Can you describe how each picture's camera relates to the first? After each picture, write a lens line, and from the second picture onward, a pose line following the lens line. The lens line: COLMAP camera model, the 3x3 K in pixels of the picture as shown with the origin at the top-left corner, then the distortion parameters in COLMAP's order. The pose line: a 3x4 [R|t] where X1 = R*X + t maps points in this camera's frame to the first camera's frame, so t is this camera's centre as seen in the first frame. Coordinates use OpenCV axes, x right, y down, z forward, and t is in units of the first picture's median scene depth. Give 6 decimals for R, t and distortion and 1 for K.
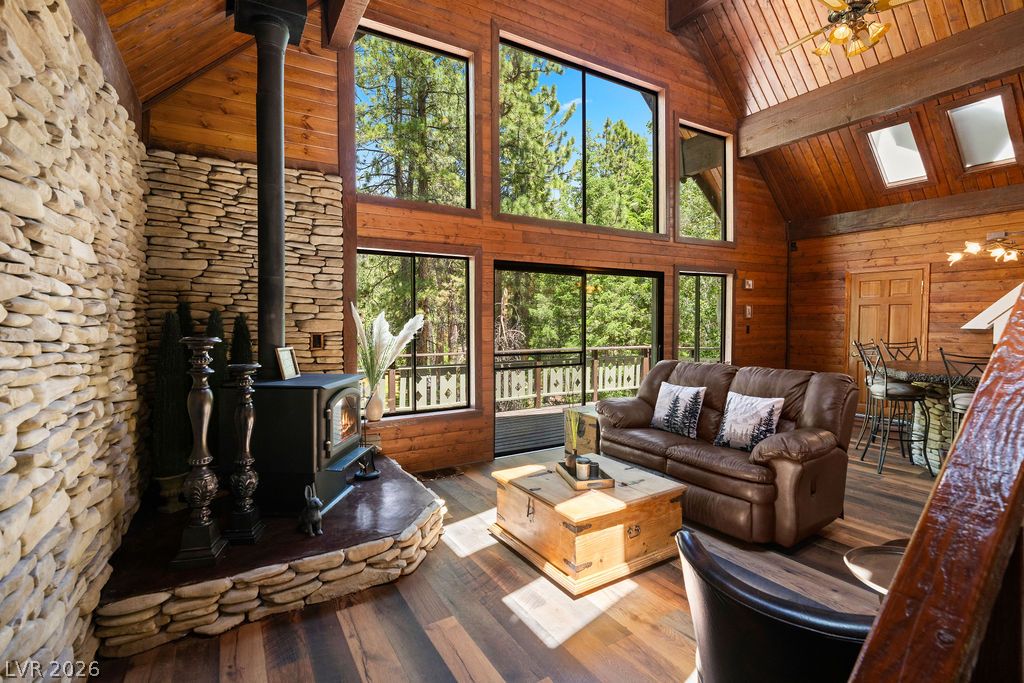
lens RADIAL K [[469.3, 0, 511.2], [0, 469.3, 337.2], [0, 0, 1]] dist [-0.000426, 0.001586]
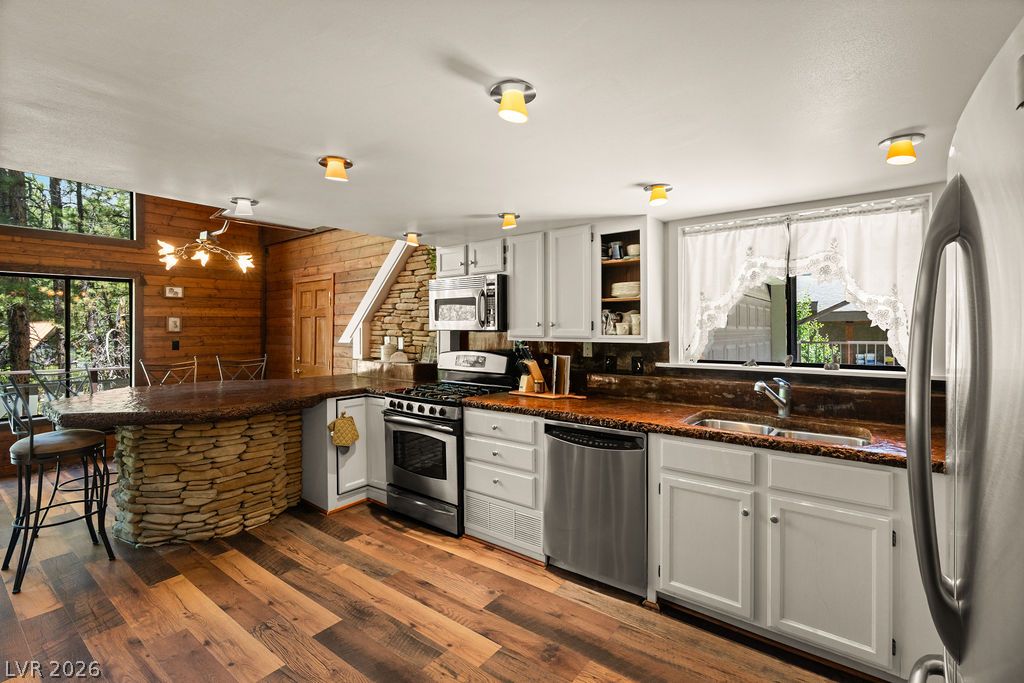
lens RADIAL K [[469.3, 0, 512.1], [0, 469.3, 337.3], [0, 0, 1]] dist [-0.000426, 0.001586]
pose [[0.941454, -0.007378, 0.337060, 0.796247], [0.014706, 0.999708, -0.019191, -0.005867], [-0.336820, 0.023024, 0.941288, -0.002519]]
